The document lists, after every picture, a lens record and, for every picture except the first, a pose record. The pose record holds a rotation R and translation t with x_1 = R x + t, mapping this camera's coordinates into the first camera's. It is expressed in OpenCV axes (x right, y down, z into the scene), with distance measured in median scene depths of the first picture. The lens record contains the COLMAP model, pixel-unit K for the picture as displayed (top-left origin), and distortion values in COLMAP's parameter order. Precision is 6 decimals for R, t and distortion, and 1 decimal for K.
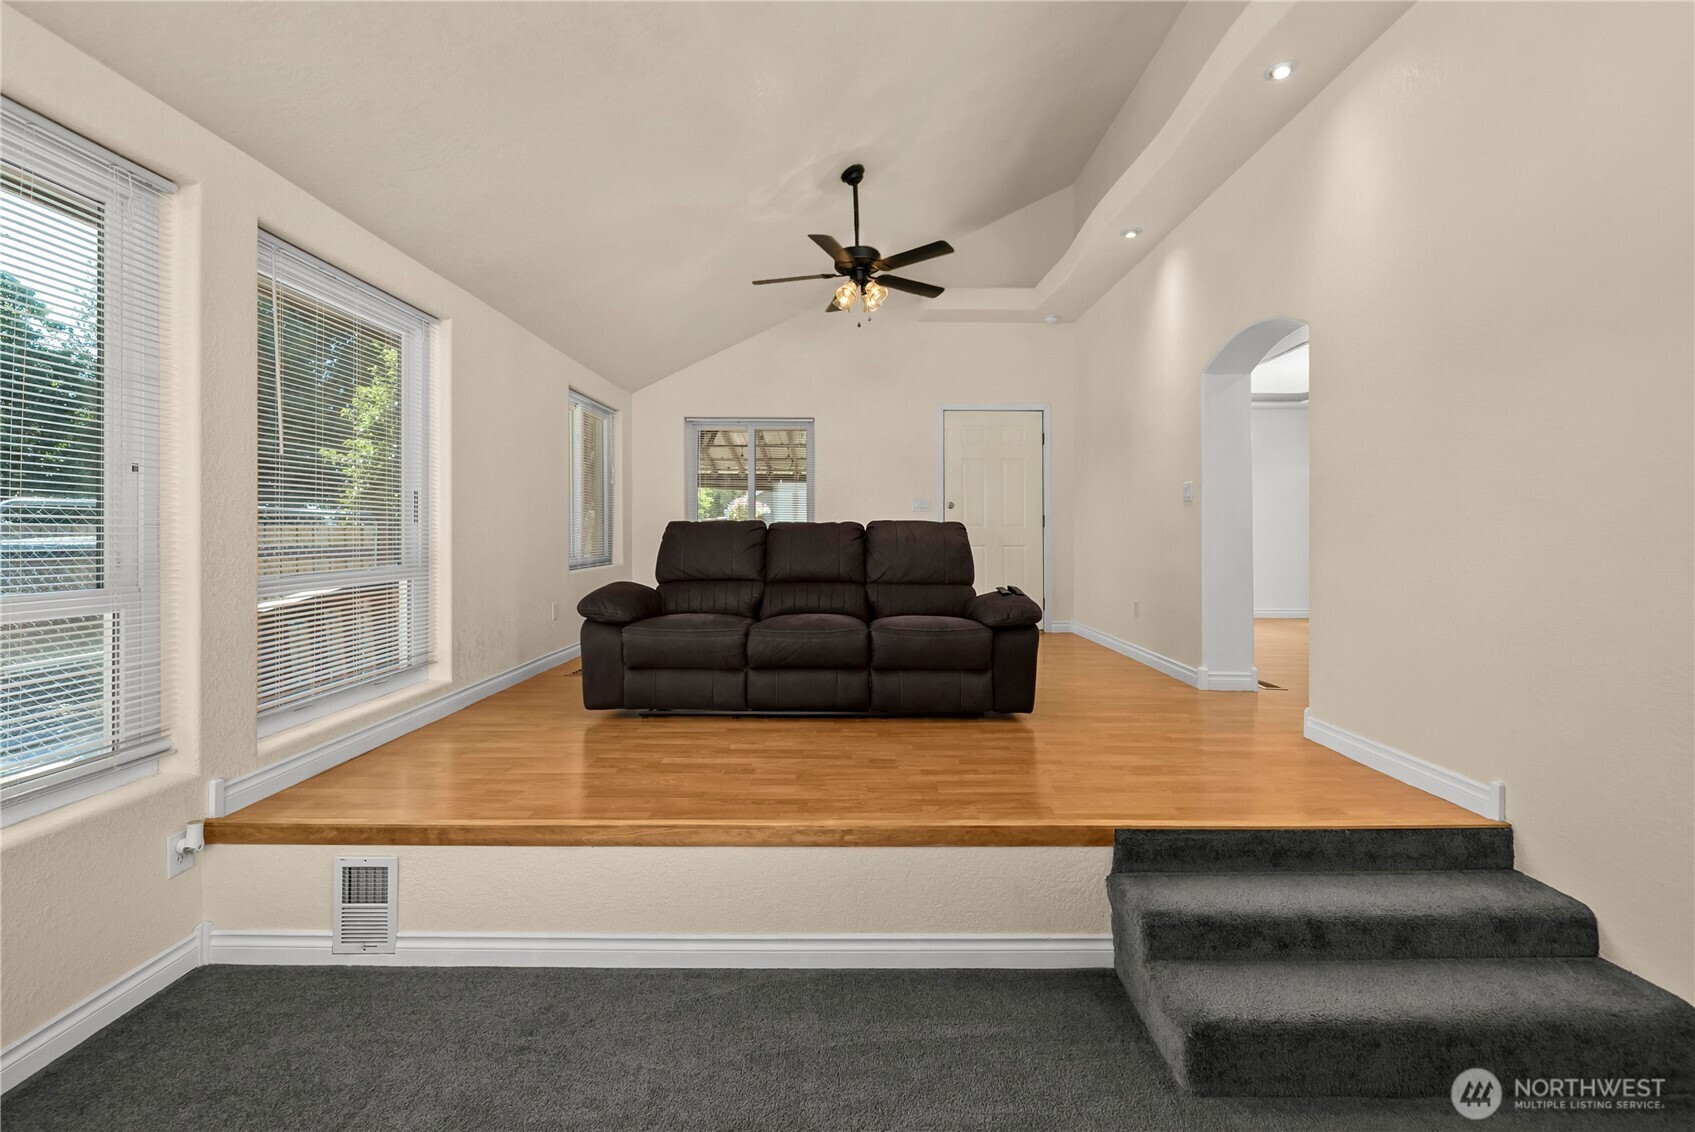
lens RADIAL K [[729.8, 0, 854.1], [0, 729.8, 532.2], [0, 0, 1]] dist [0.000357, 0.000269]
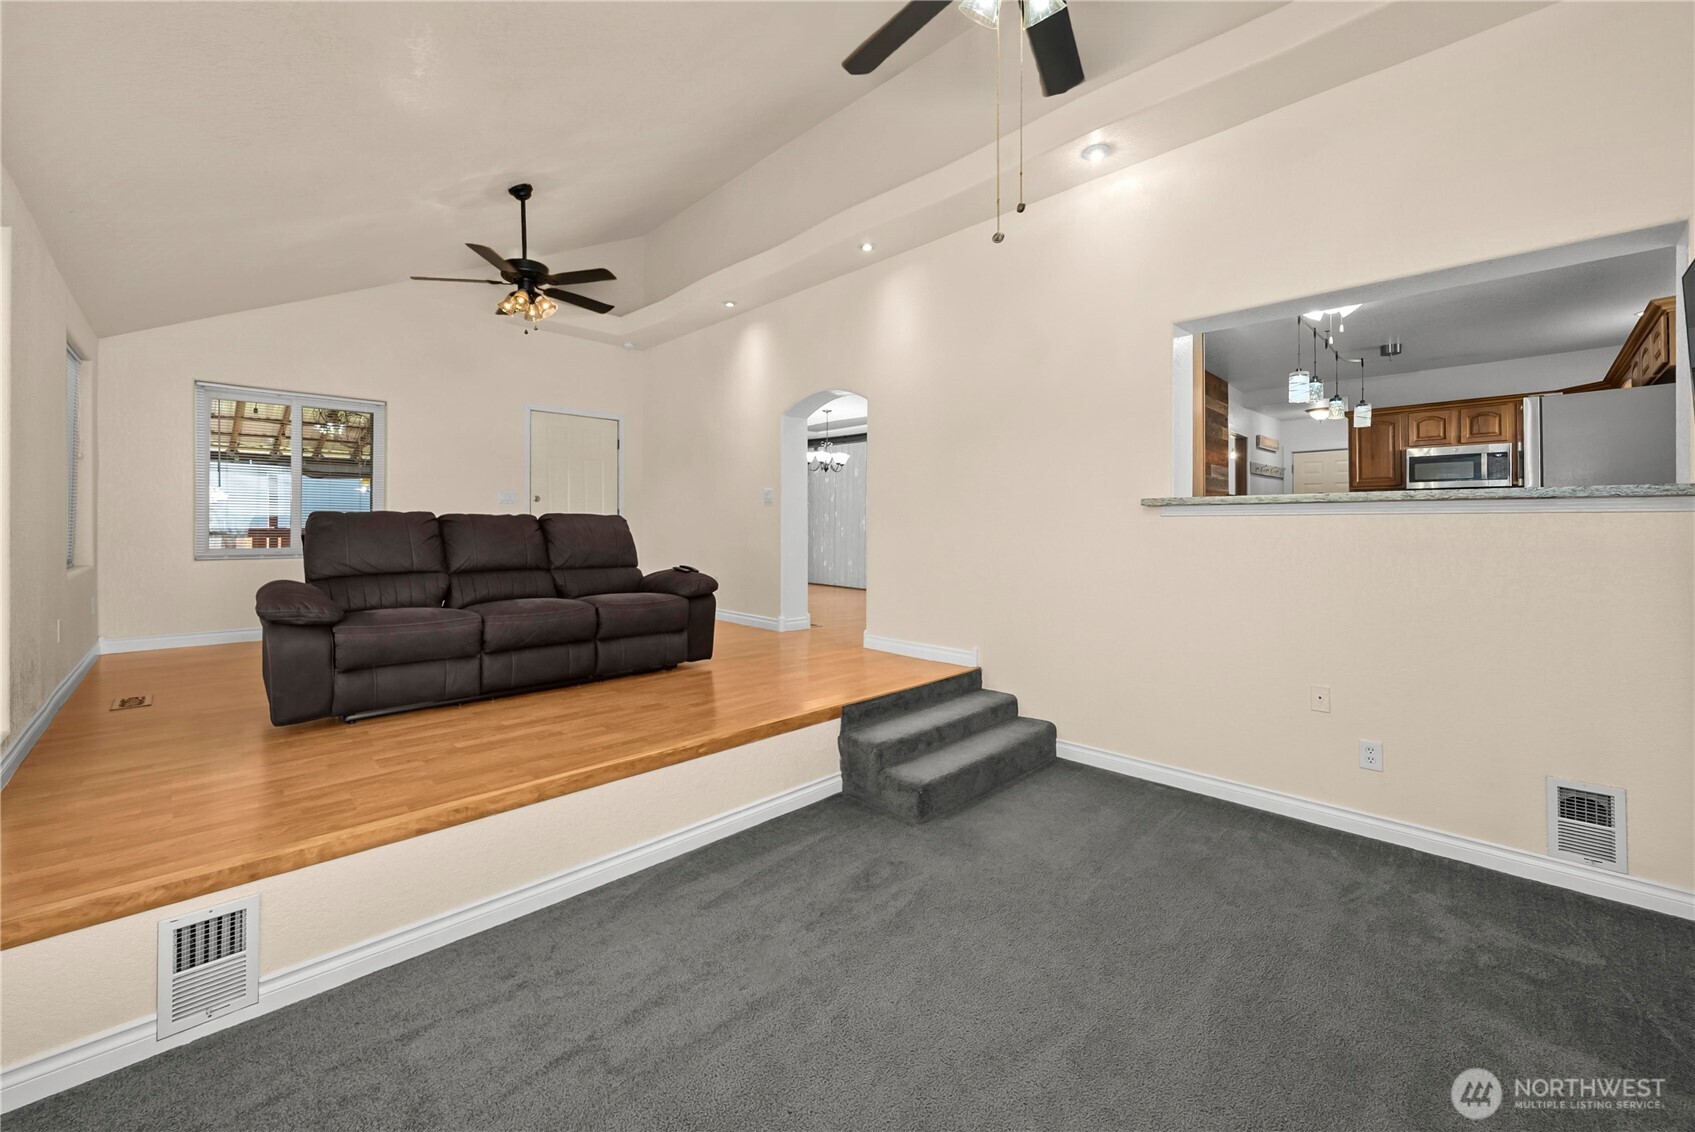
lens RADIAL K [[655.2, 0, 847.2], [0, 655.2, 526.1], [0, 0, 1]] dist [-0.001519, -0.000224]
pose [[0.718407, -0.001889, 0.695620, -0.420798], [-0.001424, 0.999990, 0.004187, -0.001430], [-0.695621, -0.003998, 0.718398, -0.037197]]
